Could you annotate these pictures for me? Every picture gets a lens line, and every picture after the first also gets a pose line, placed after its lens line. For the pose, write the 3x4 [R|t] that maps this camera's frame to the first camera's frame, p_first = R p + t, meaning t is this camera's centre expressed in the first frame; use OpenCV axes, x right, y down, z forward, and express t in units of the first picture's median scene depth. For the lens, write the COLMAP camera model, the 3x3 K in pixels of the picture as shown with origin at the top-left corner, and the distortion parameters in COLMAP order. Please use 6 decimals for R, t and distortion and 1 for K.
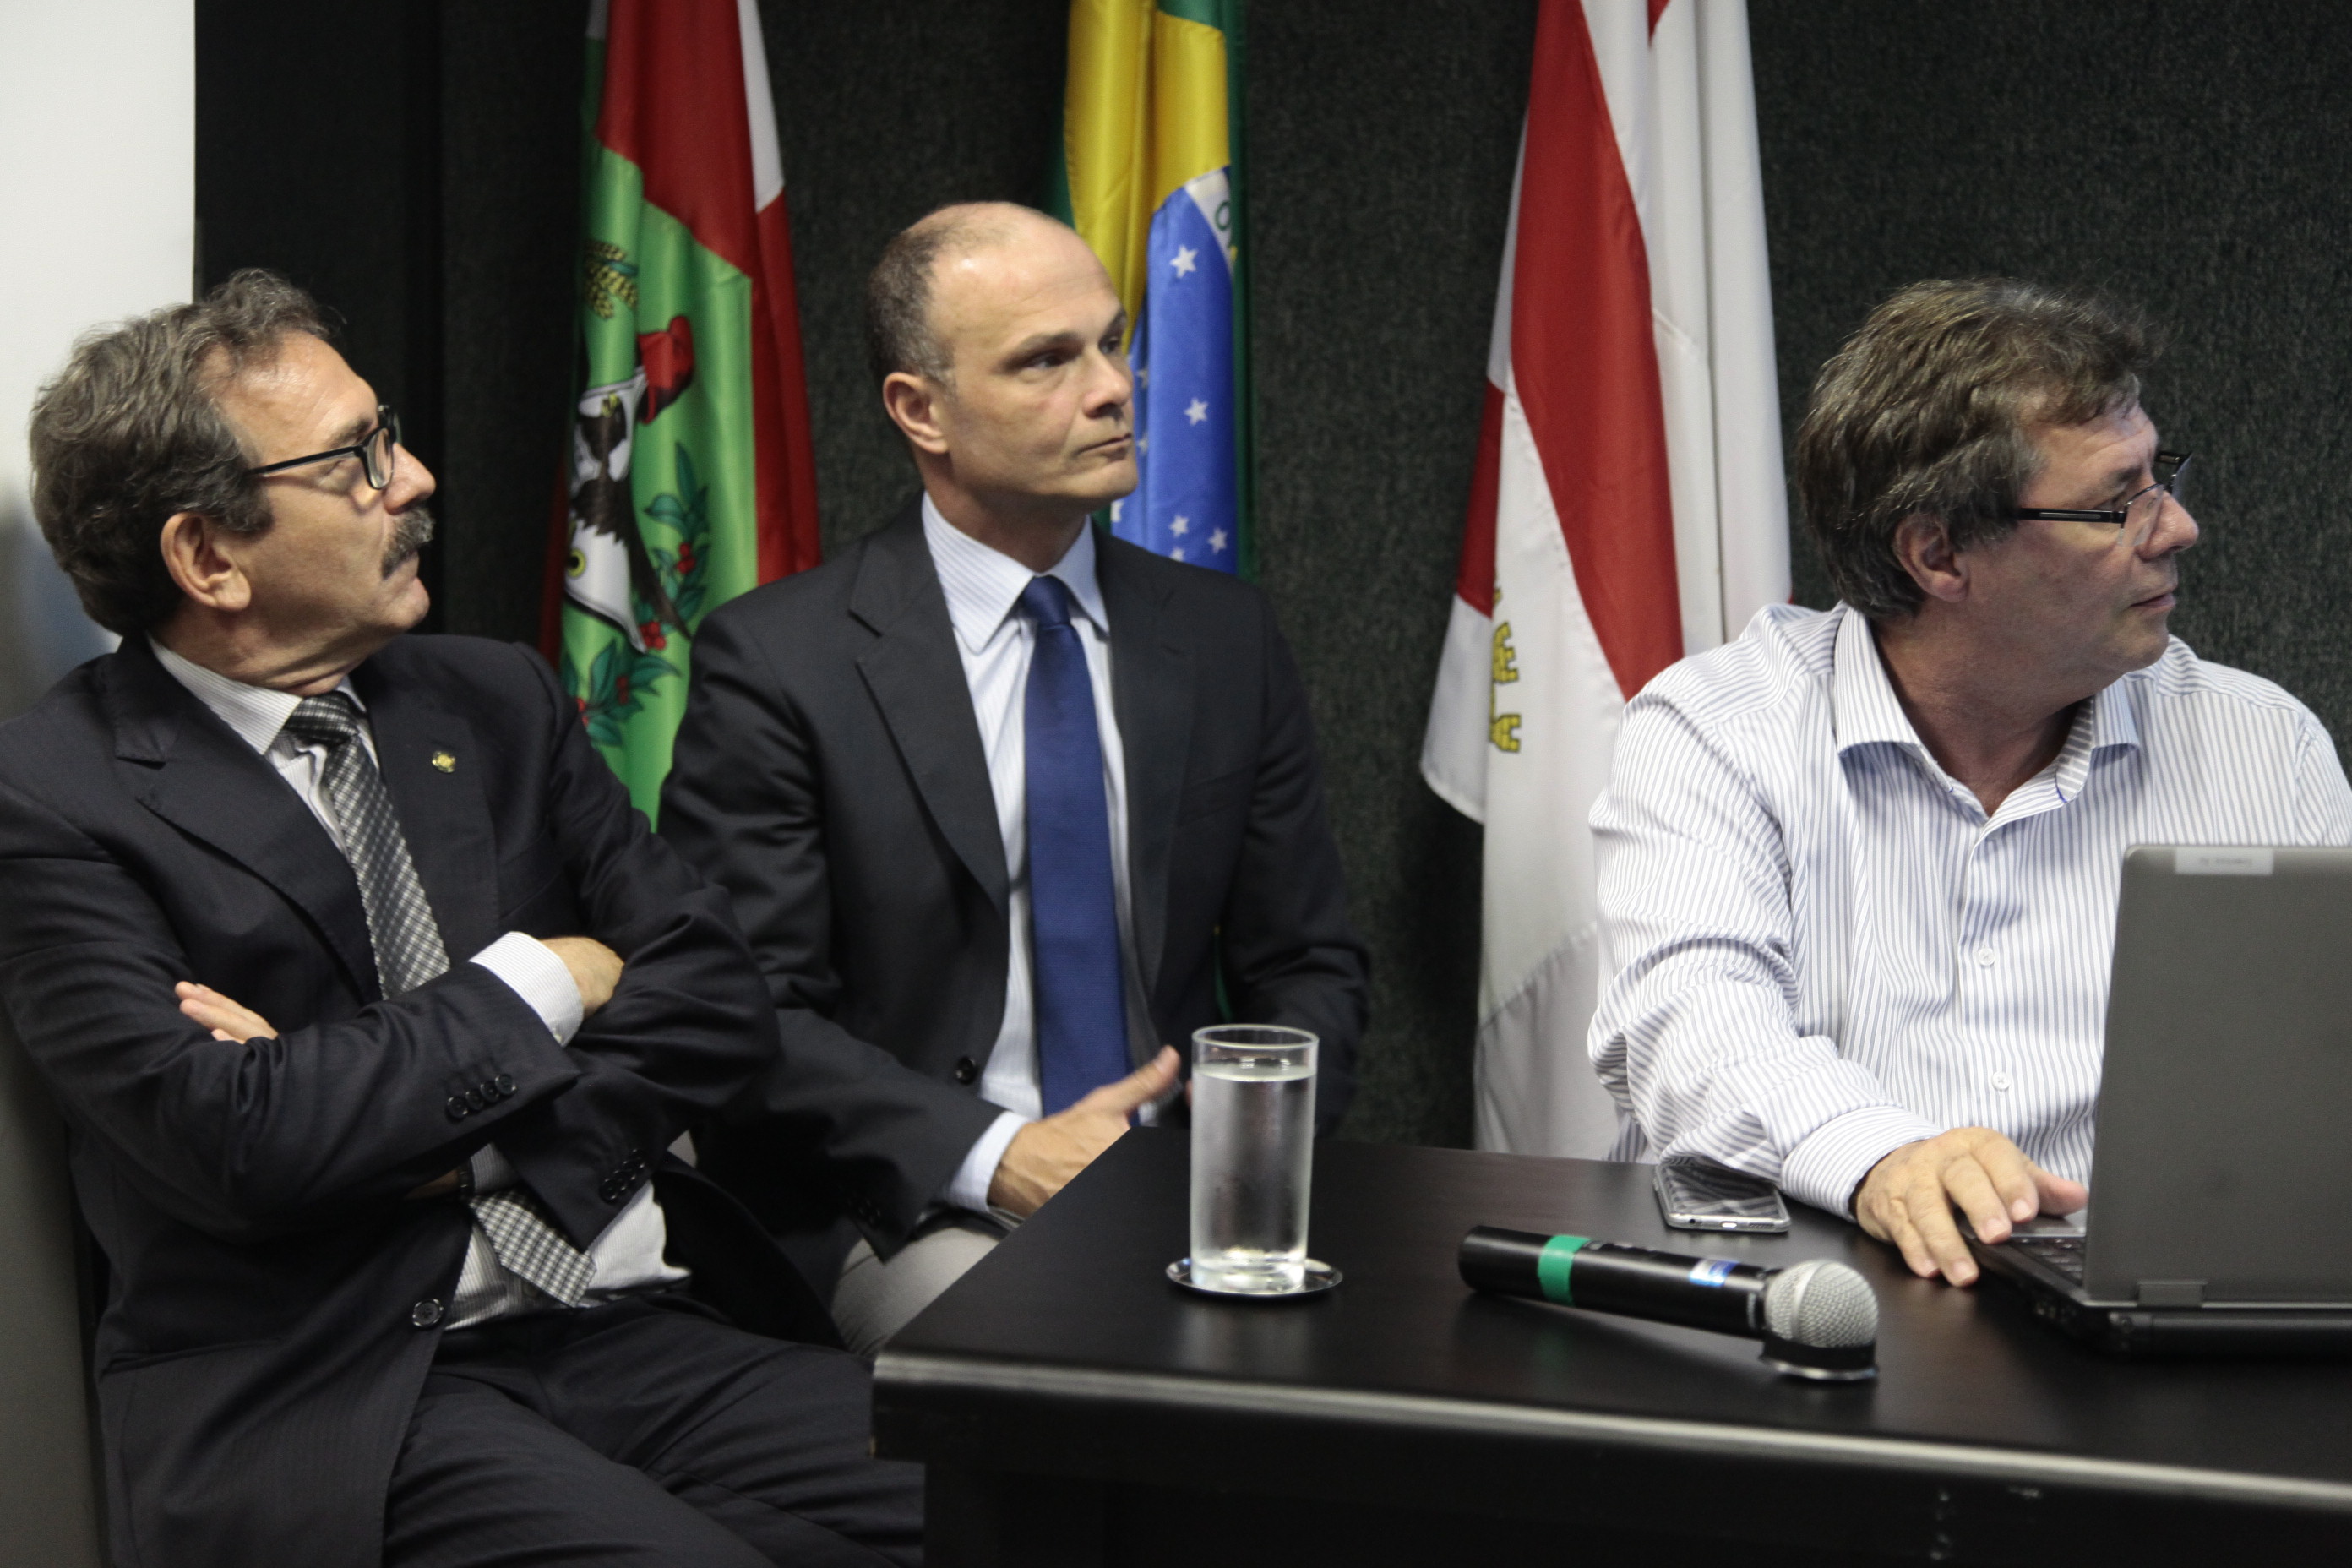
lens RADIAL K [[3798.6, 0, 1167.0], [0, 3798.6, 796.2], [0, 0, 1]] dist [0.214022, 0.000000]
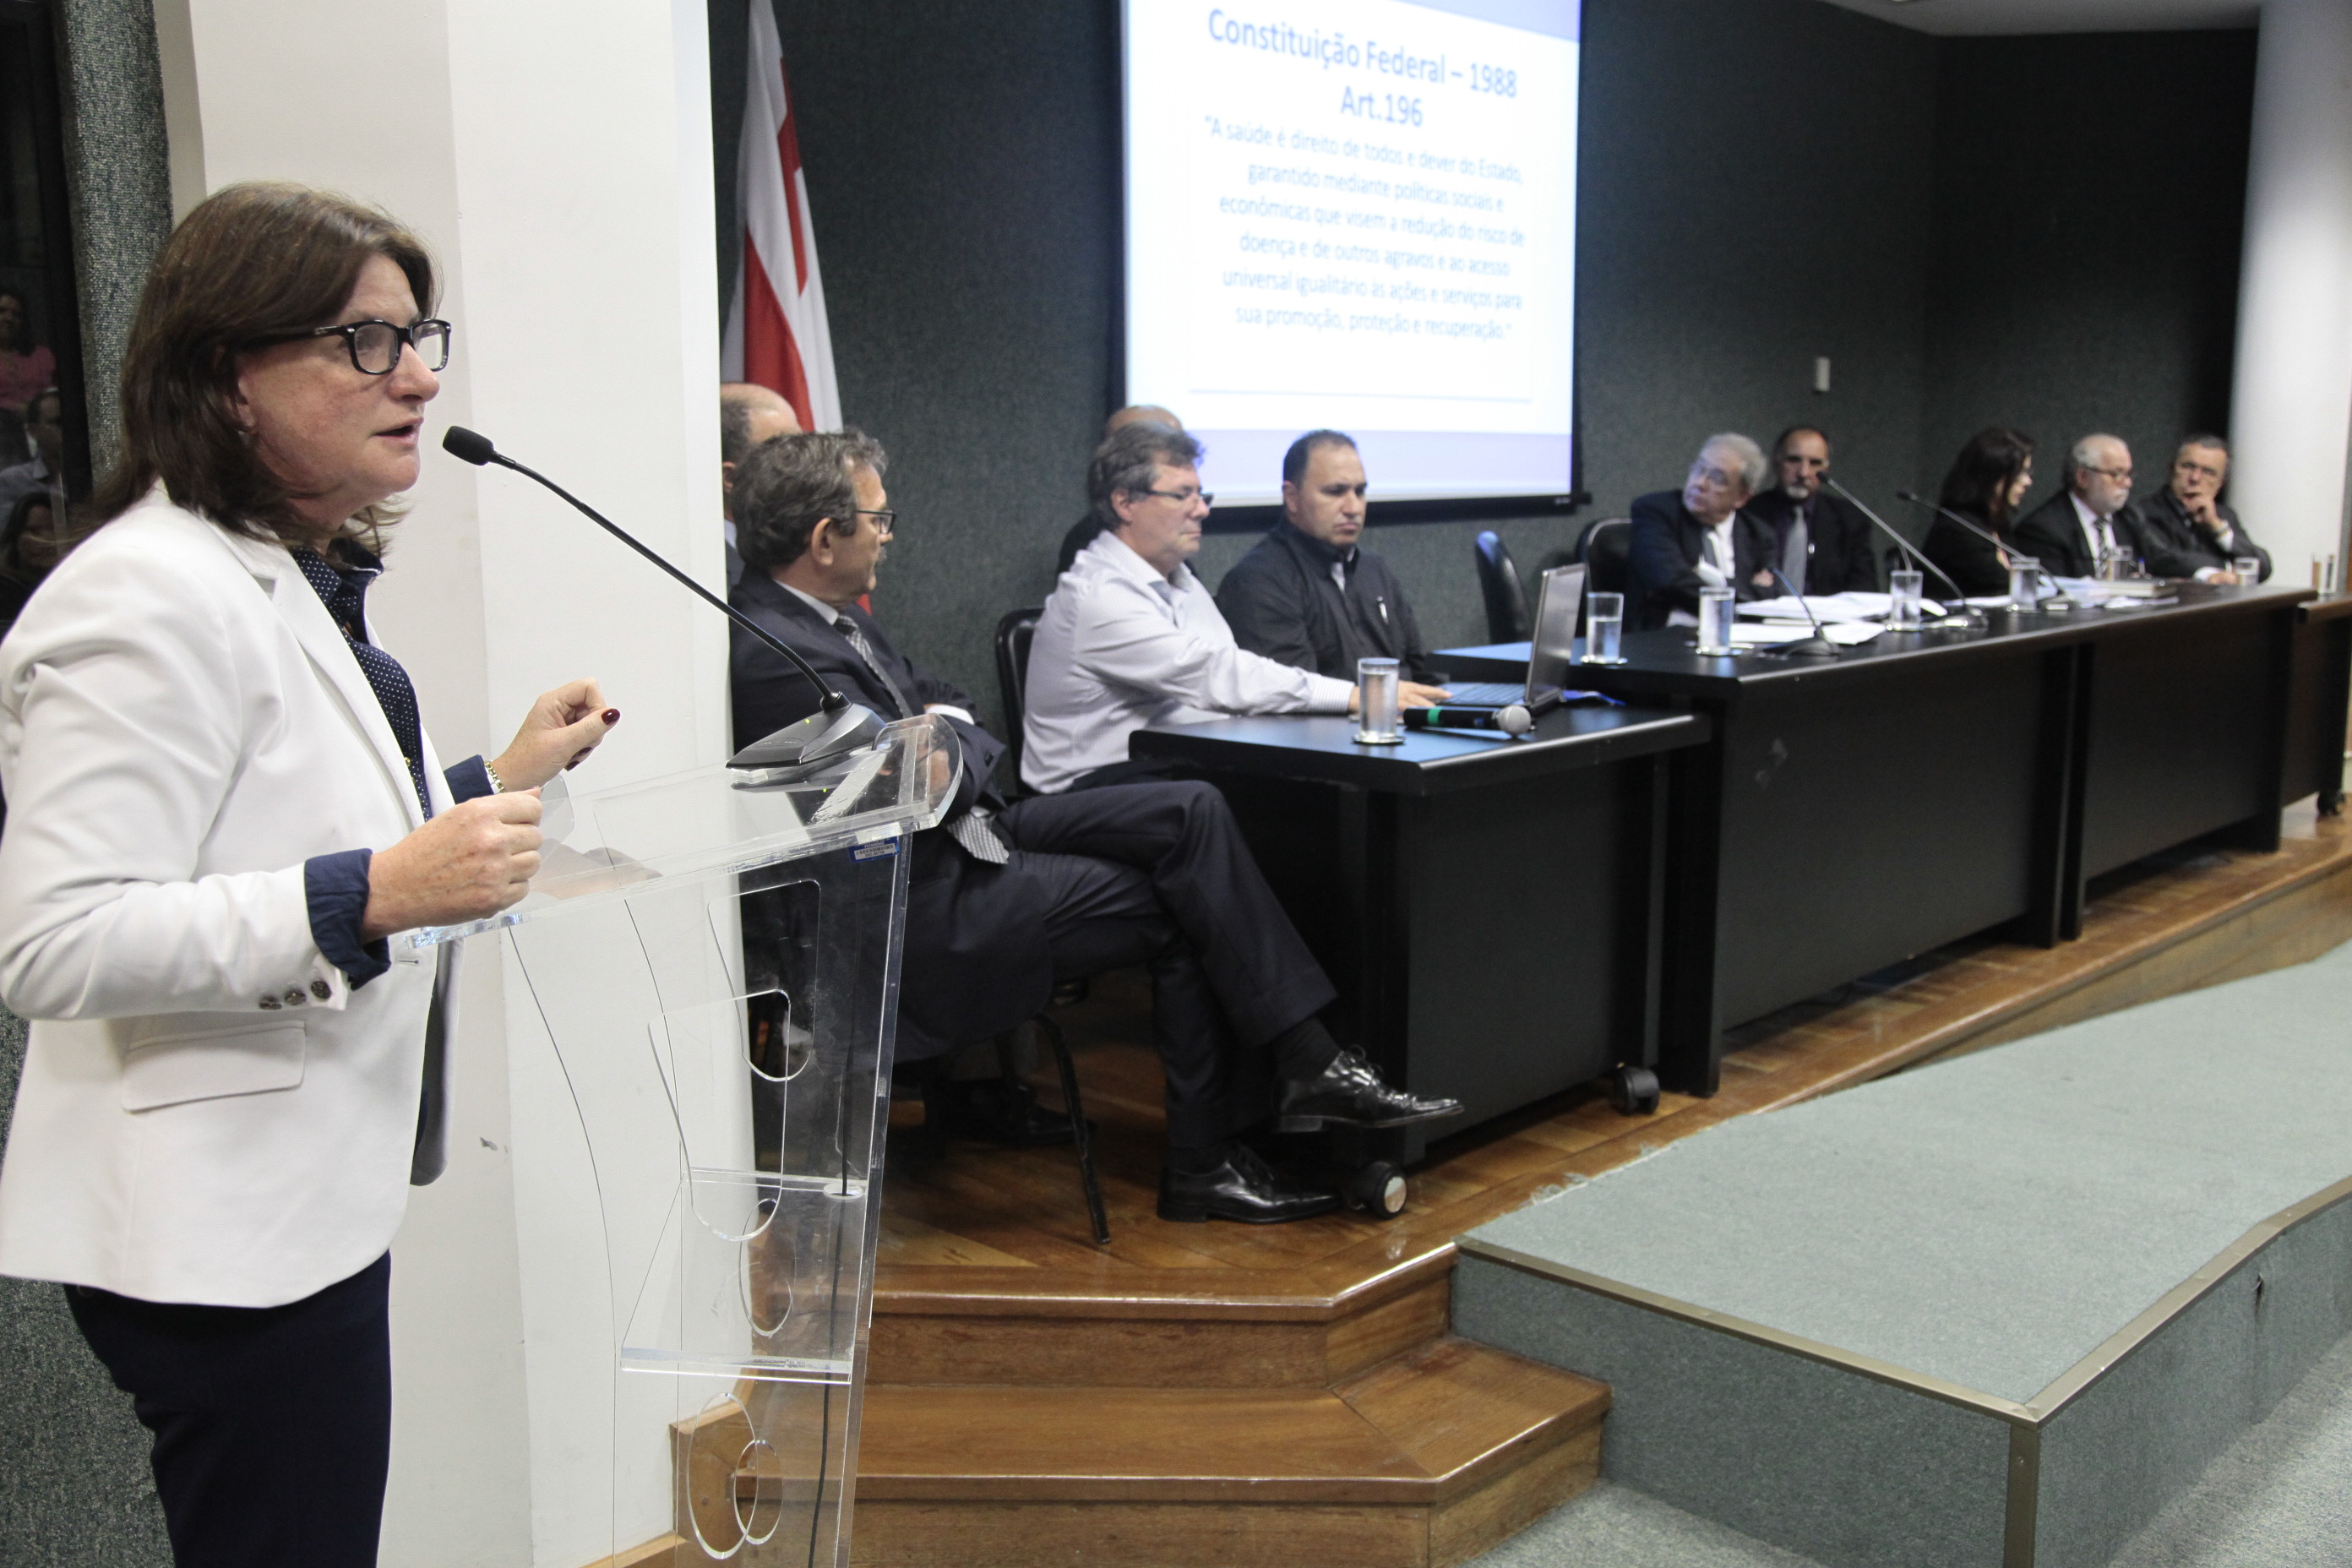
lens RADIAL K [[2176.9, 0, 1168.0], [0, 2176.9, 786.9], [0, 0, 1]] dist [0.005865, 0.000000]
pose [[0.503220, -0.154297, 0.850272, -0.889540], [0.104960, 0.987559, 0.117091, -0.035733], [-0.857760, 0.030322, 0.513155, 0.122332]]
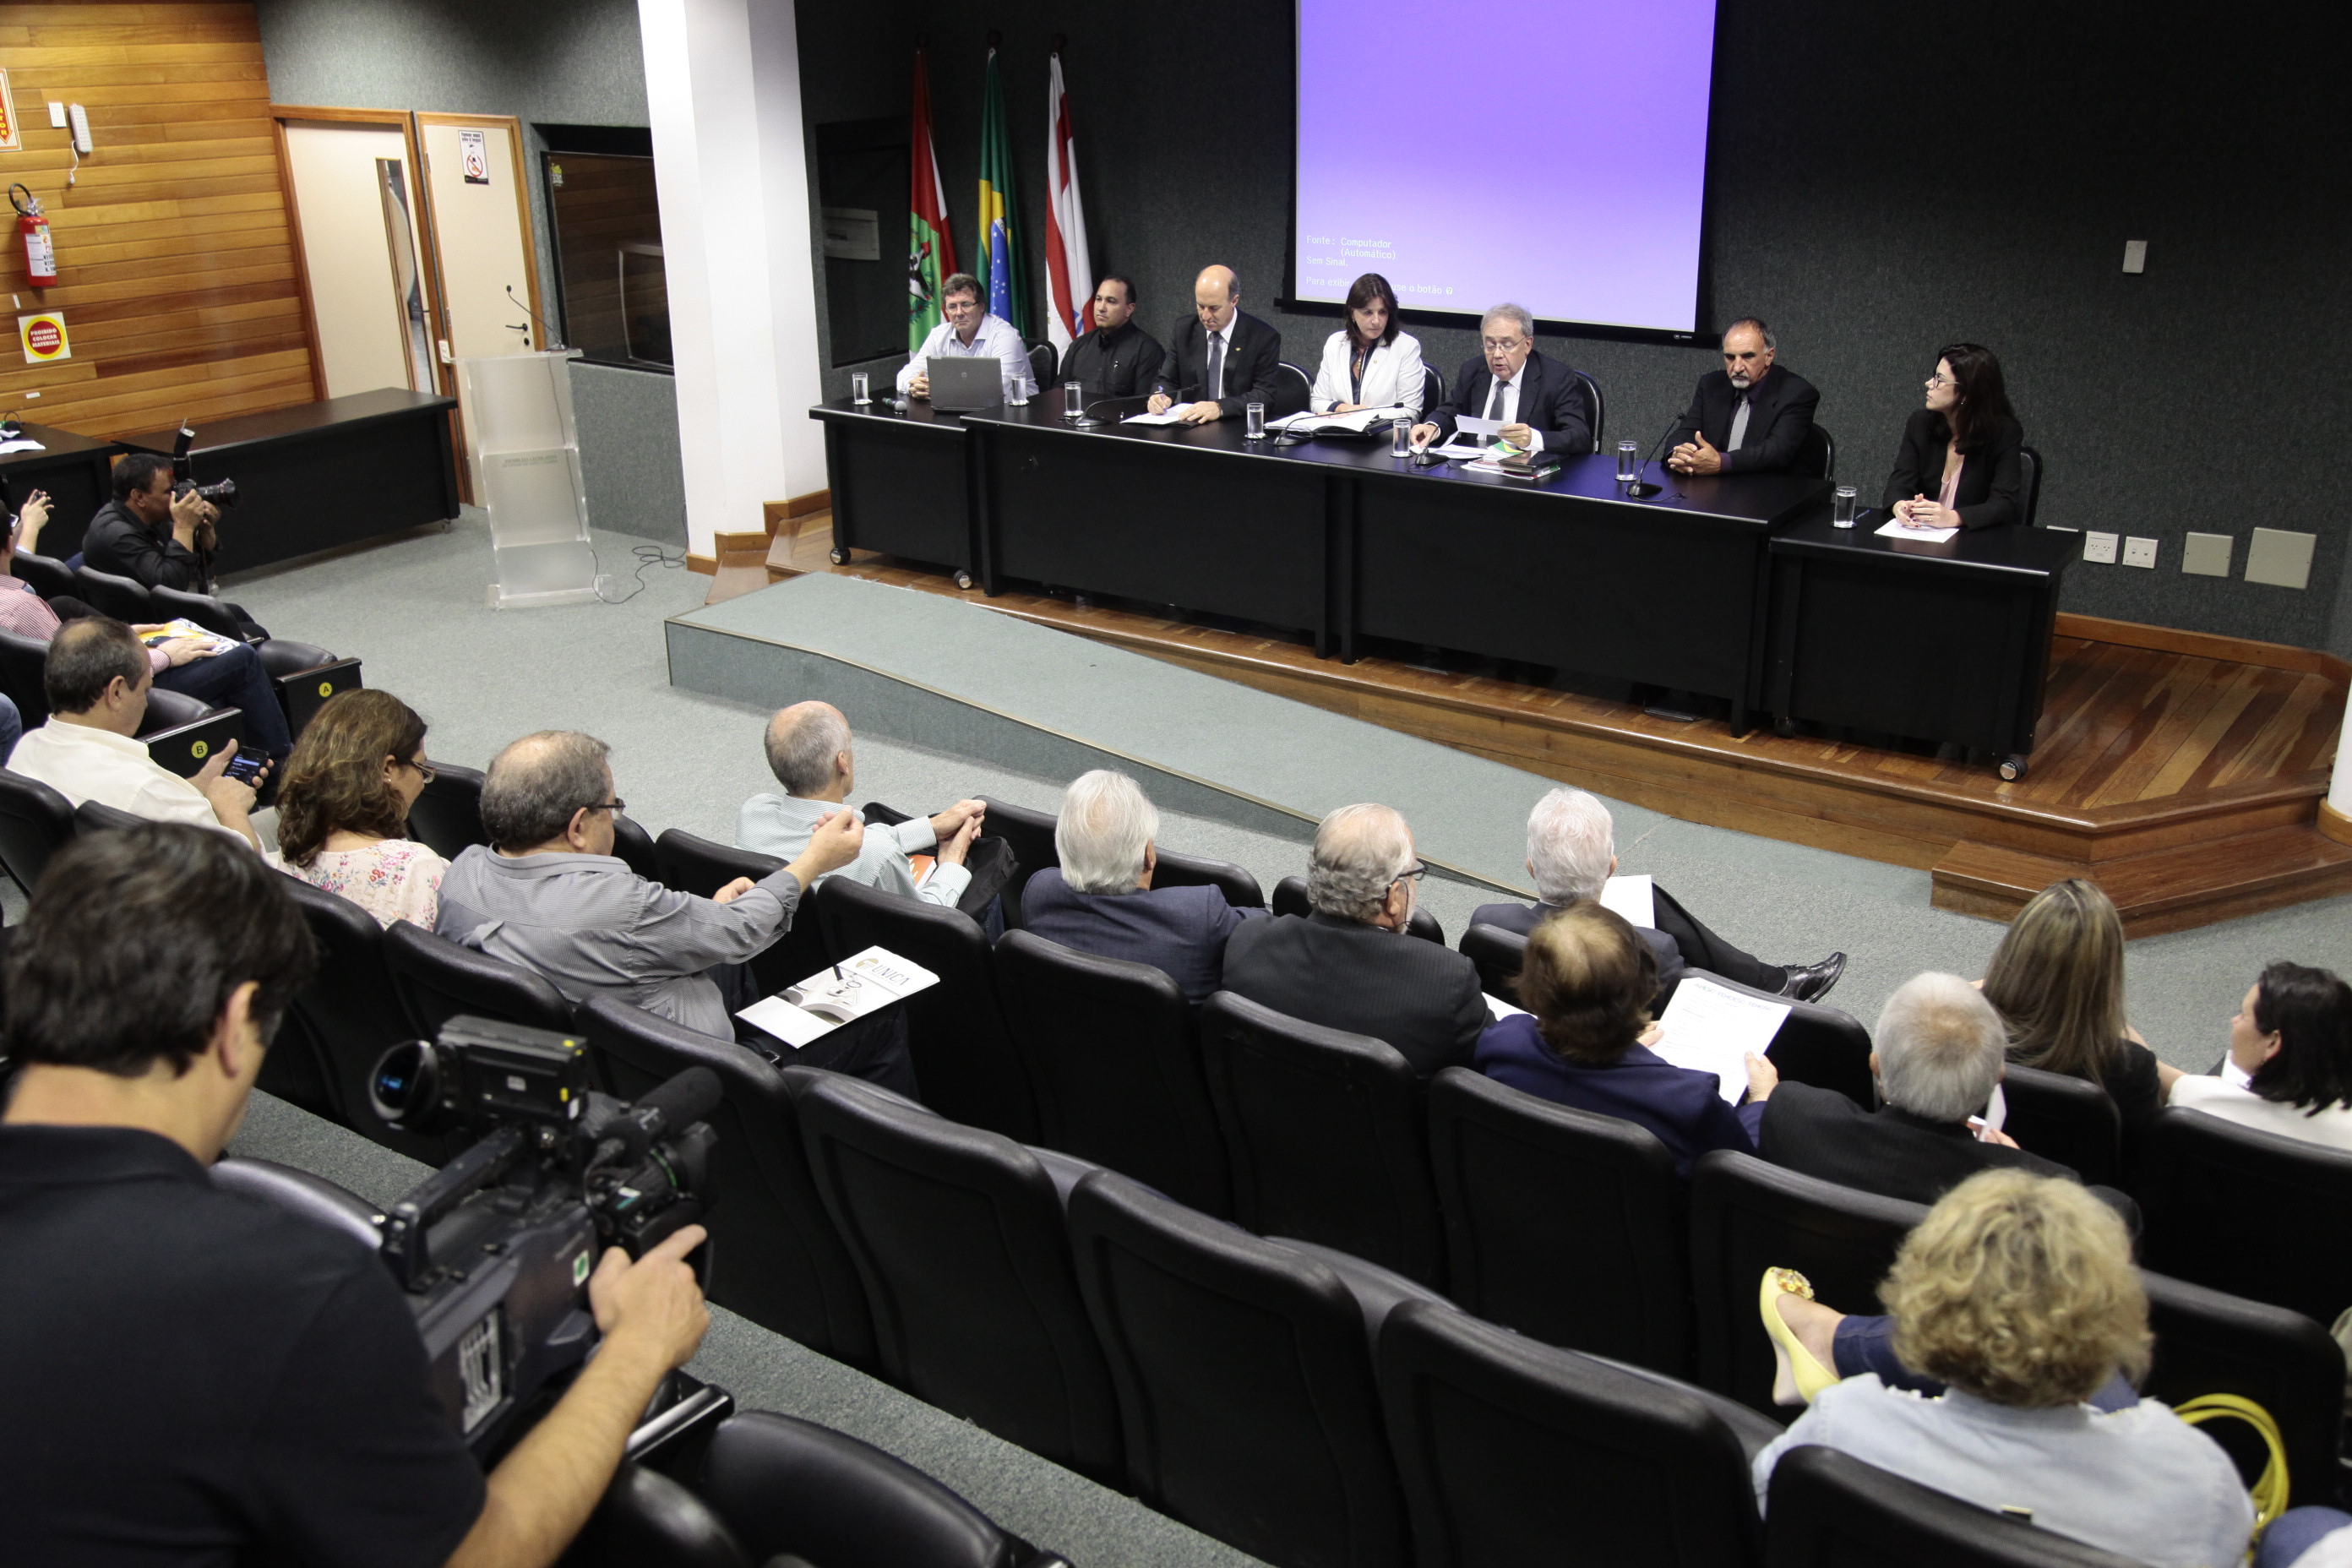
lens RADIAL K [[2176.9, 0, 1175.5], [0, 2176.9, 800.7], [0, 0, 1]] dist [0.005865, 0.000000]
pose [[0.924836, 0.102960, -0.366167, 1.475825], [-0.004000, 0.965247, 0.261310, -0.169485], [0.380346, -0.240204, 0.893106, -1.929775]]
